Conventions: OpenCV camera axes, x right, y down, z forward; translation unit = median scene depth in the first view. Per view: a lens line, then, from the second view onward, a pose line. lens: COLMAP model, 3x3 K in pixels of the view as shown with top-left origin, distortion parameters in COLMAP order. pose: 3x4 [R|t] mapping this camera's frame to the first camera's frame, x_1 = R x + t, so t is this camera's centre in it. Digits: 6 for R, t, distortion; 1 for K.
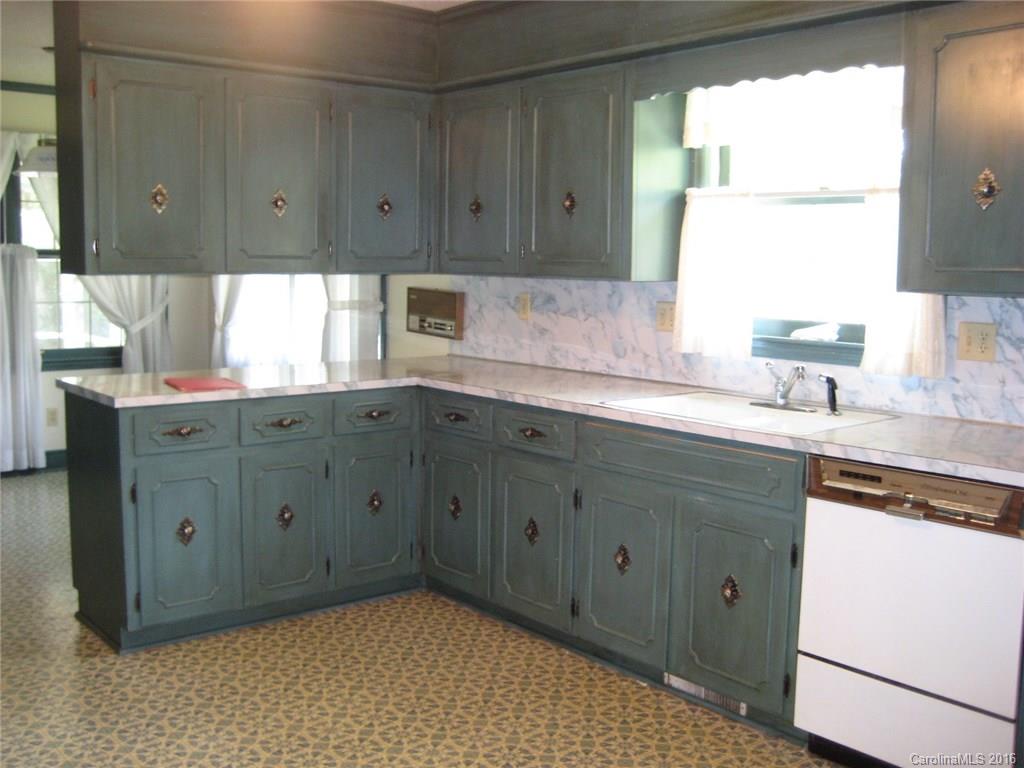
lens RADIAL K [[1033.0, 0, 512.0], [0, 1033.0, 384.0], [0, 0, 1]] dist [-0.171871, -0.014342]
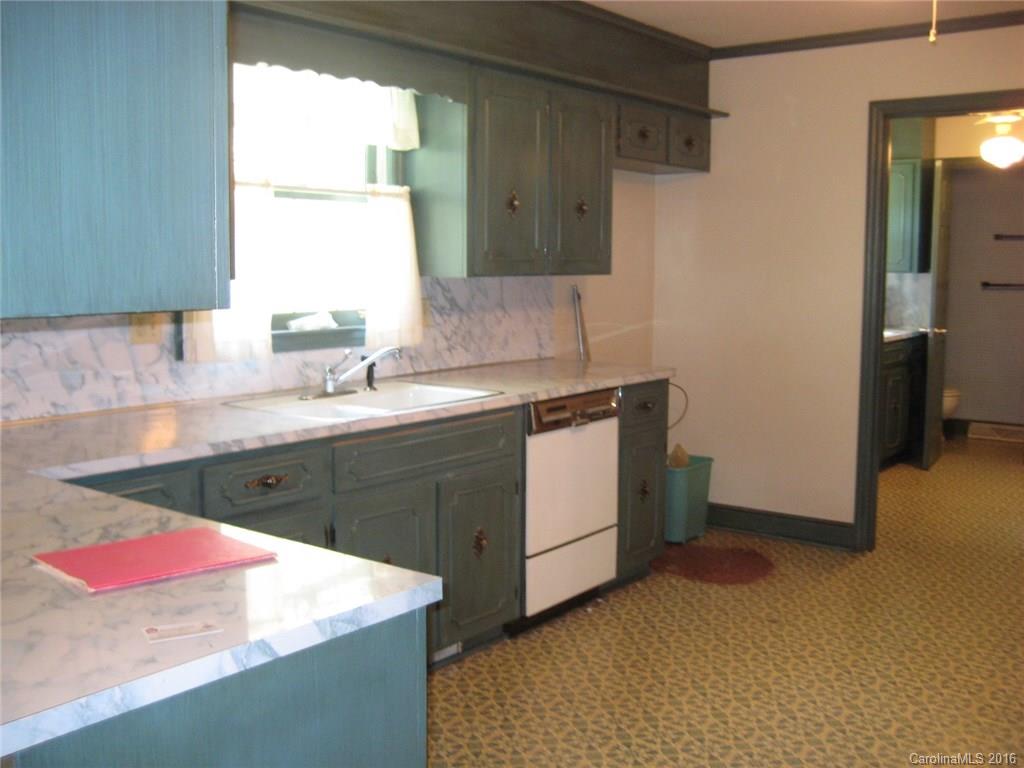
lens RADIAL K [[1033.0, 0, 512.0], [0, 1033.0, 384.0], [0, 0, 1]] dist [-0.171871, -0.014342]
pose [[-0.212674, -0.124243, 0.969192, -0.828839], [0.106822, 0.982982, 0.149451, -0.131236], [-0.971267, 0.135316, -0.195783, 1.077074]]
